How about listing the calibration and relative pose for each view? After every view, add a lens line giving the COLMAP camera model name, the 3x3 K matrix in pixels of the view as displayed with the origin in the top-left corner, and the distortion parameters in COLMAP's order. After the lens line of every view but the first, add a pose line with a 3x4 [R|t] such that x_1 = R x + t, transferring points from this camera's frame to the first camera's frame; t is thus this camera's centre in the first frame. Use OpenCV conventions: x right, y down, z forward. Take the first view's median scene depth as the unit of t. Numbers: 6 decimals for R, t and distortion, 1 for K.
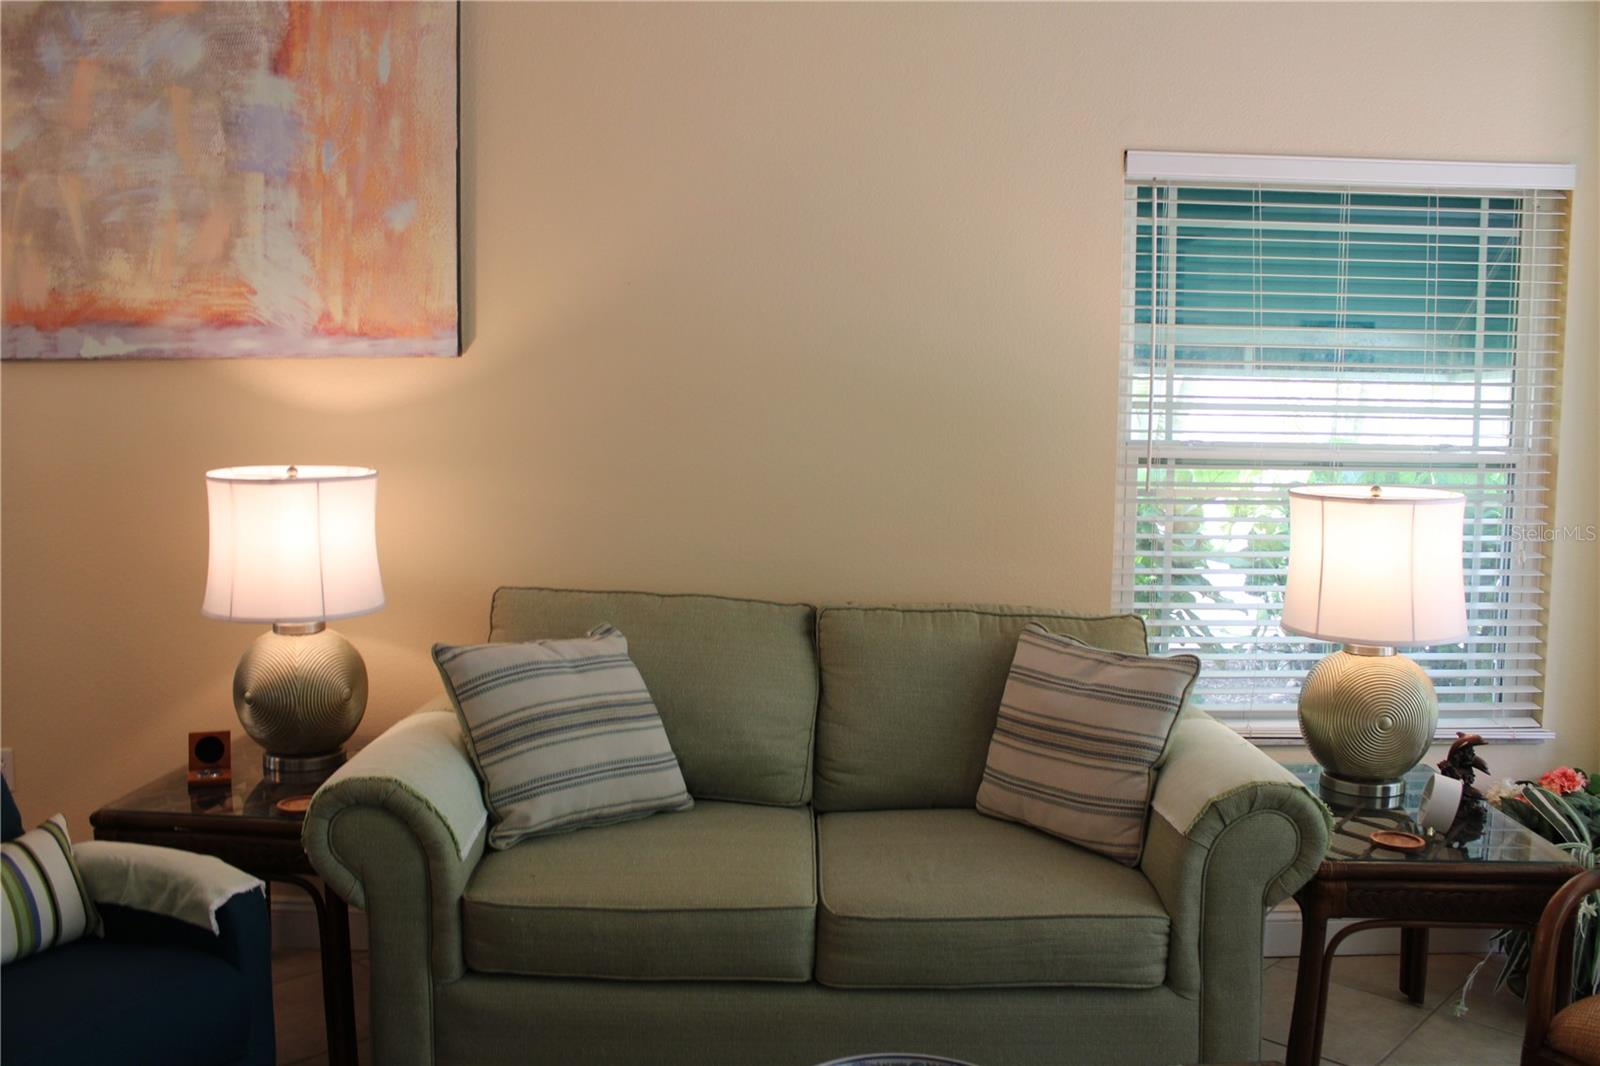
lens RADIAL K [[1361.4, 0, 787.3], [0, 1361.4, 534.7], [0, 0, 1]] dist [-0.134928, 0.102062]
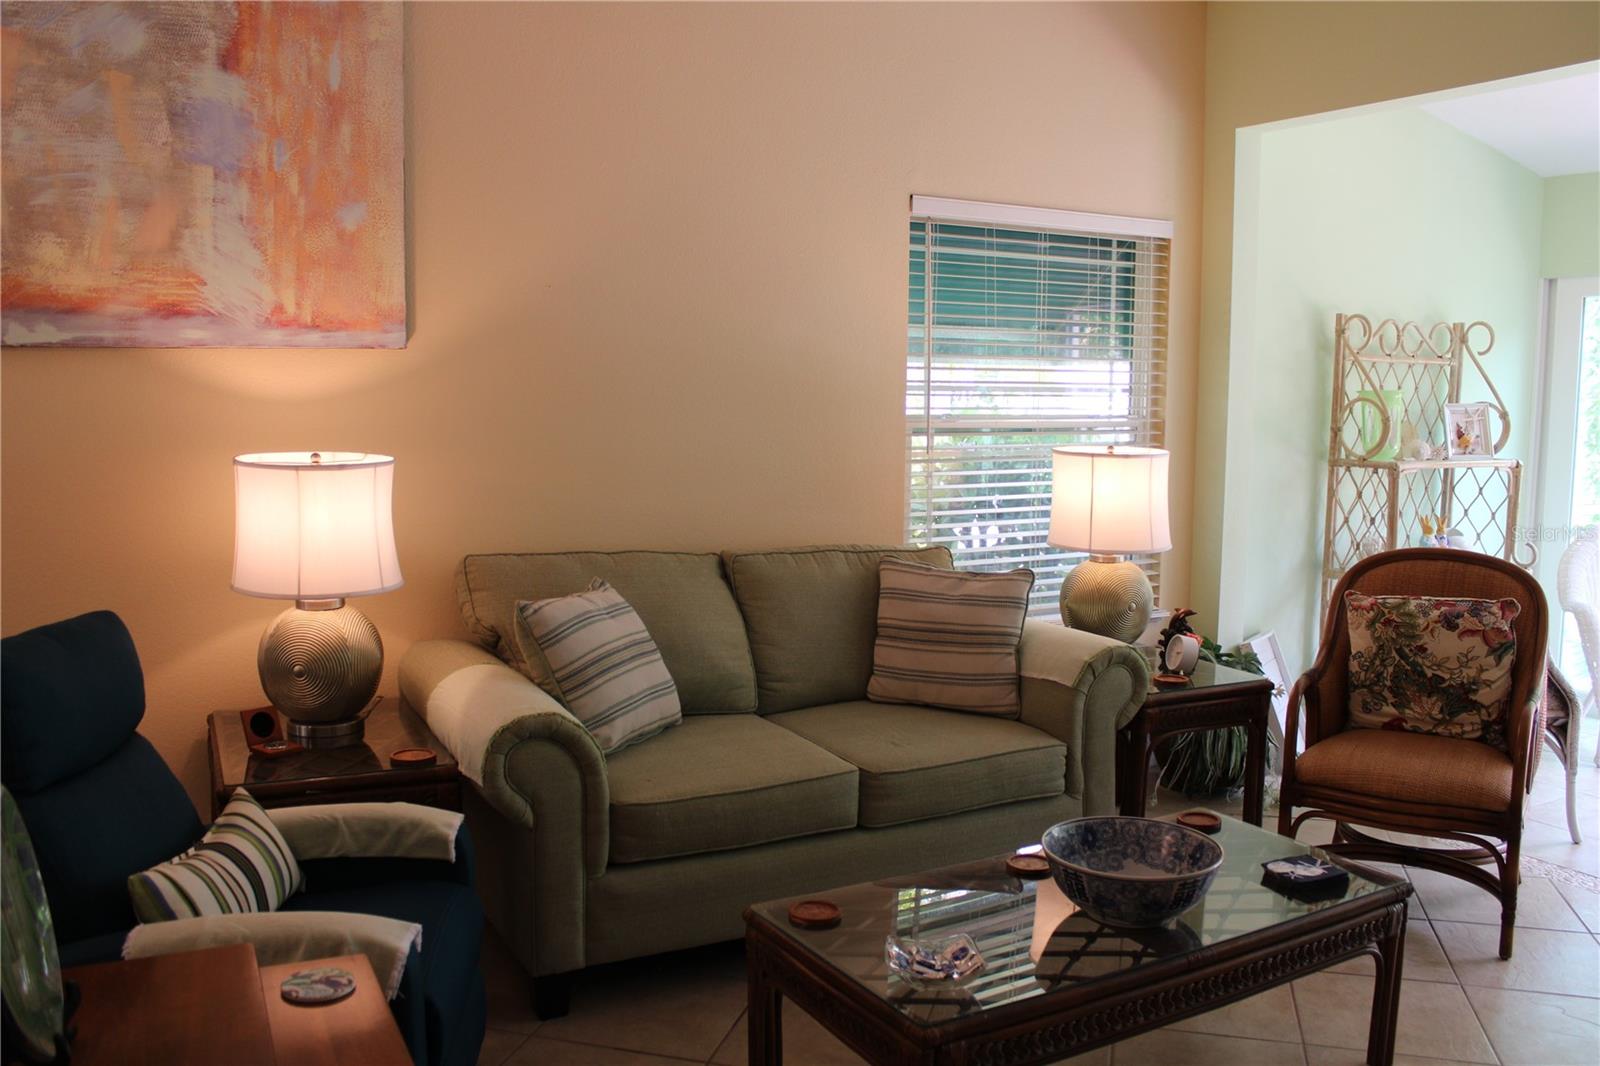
lens RADIAL K [[1361.4, 0, 816.2], [0, 1361.4, 535.7], [0, 0, 1]] dist [-0.134928, 0.102062]
pose [[0.871471, -0.056173, 0.487219, -0.519501], [0.042666, 0.998336, 0.038784, -0.008742], [-0.488587, -0.013012, 0.872418, -0.121367]]
